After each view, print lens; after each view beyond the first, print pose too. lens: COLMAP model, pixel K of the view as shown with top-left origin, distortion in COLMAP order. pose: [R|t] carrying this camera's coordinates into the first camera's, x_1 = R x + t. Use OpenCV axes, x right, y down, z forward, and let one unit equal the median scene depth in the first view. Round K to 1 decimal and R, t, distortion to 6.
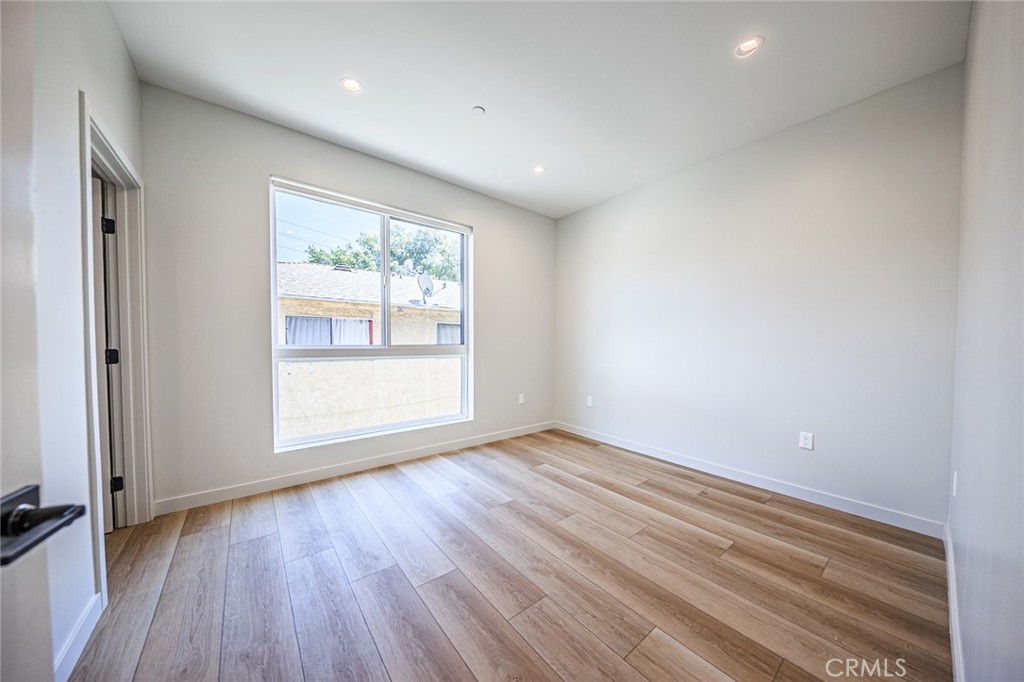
lens RADIAL K [[322.9, 0, 512.0], [0, 322.9, 341.0], [0, 0, 1]] dist [0.005752, -0.000063]
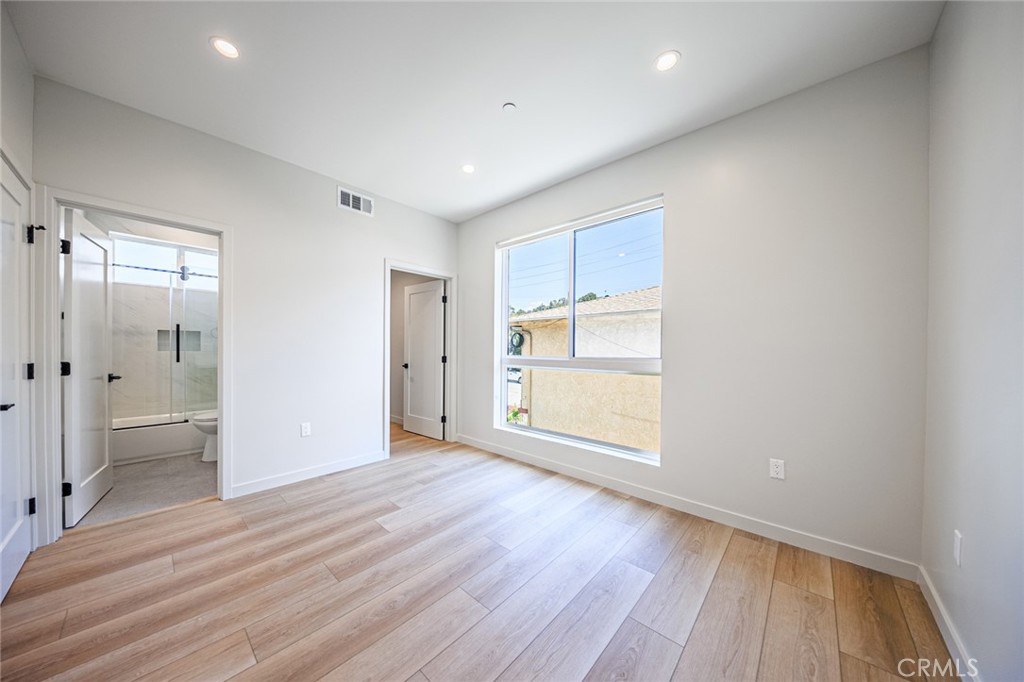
lens RADIAL K [[334.8, 0, 510.8], [0, 334.8, 347.8], [0, 0, 1]] dist [-0.000194, -0.000085]
pose [[0.170108, -0.002403, -0.985422, 1.004900], [-0.002114, 0.999994, -0.002803, -0.022812], [0.985423, 0.002561, 0.170102, 1.024654]]
